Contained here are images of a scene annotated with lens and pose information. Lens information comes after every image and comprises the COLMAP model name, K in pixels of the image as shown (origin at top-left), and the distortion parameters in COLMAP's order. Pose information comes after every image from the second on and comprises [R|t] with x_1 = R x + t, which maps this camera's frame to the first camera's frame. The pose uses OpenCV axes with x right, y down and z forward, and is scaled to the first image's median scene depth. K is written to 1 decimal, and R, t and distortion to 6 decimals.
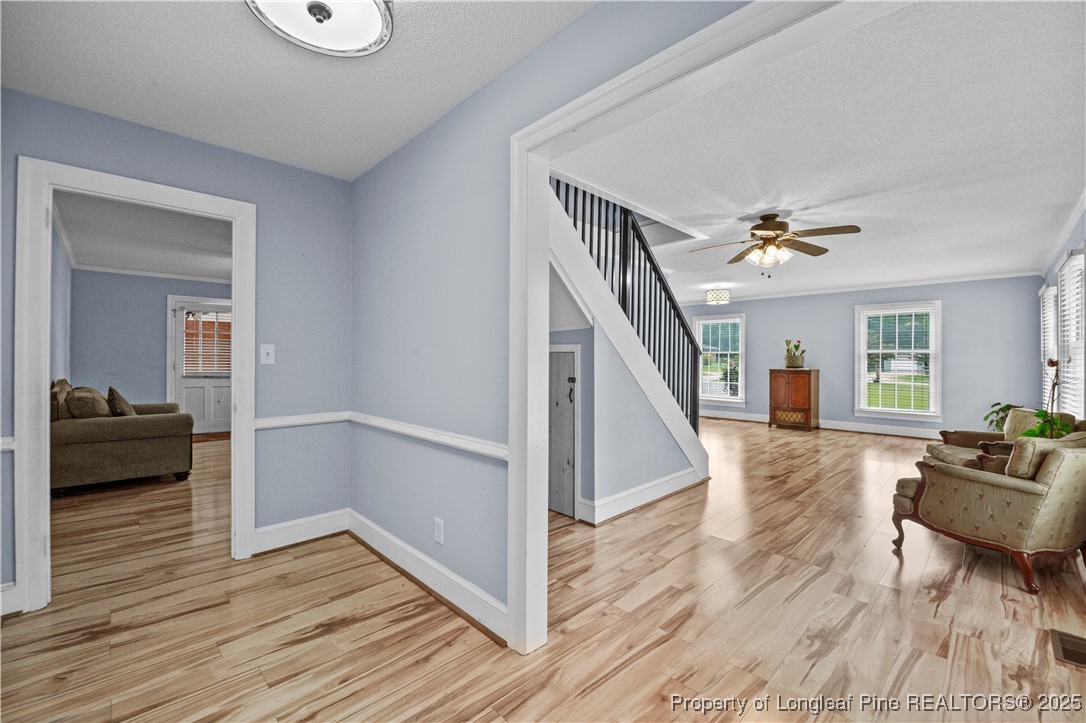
lens RADIAL K [[445.7, 0, 542.6], [0, 445.7, 360.4], [0, 0, 1]] dist [-0.000378, -0.008470]
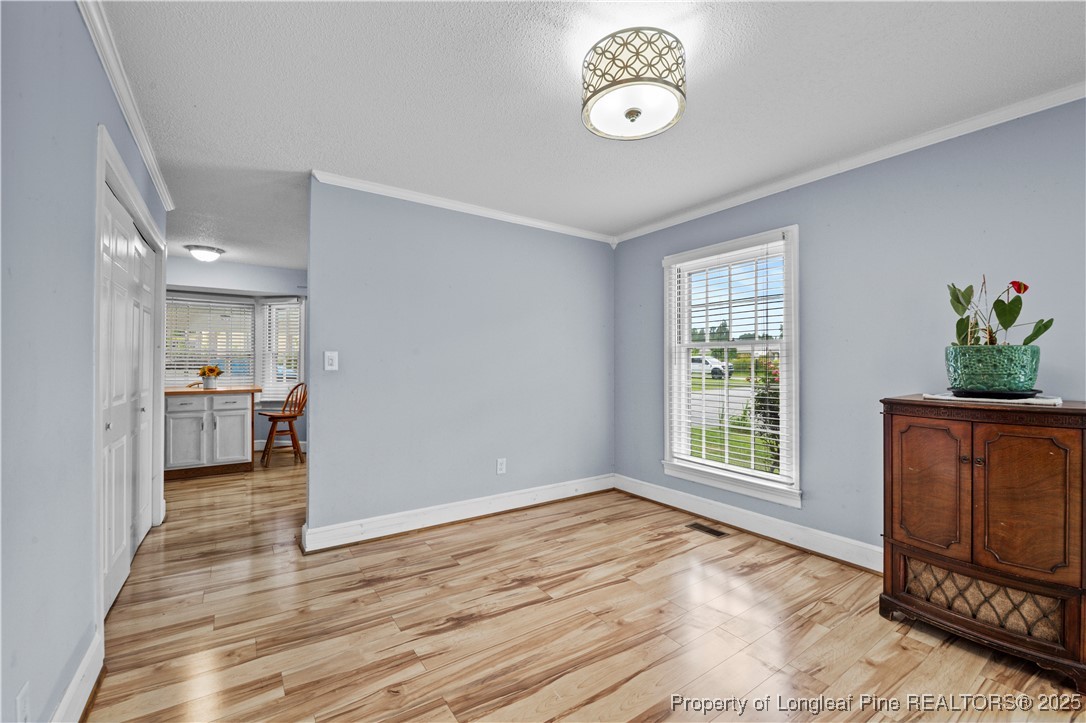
lens RADIAL K [[445.7, 0, 542.6], [0, 445.7, 360.4], [0, 0, 1]] dist [-0.000378, -0.008470]
pose [[0.985698, -0.001899, -0.168509, 0.692792], [-0.000643, 0.999887, -0.015029, 0.002088], [0.168518, 0.014923, 0.985586, 1.379464]]
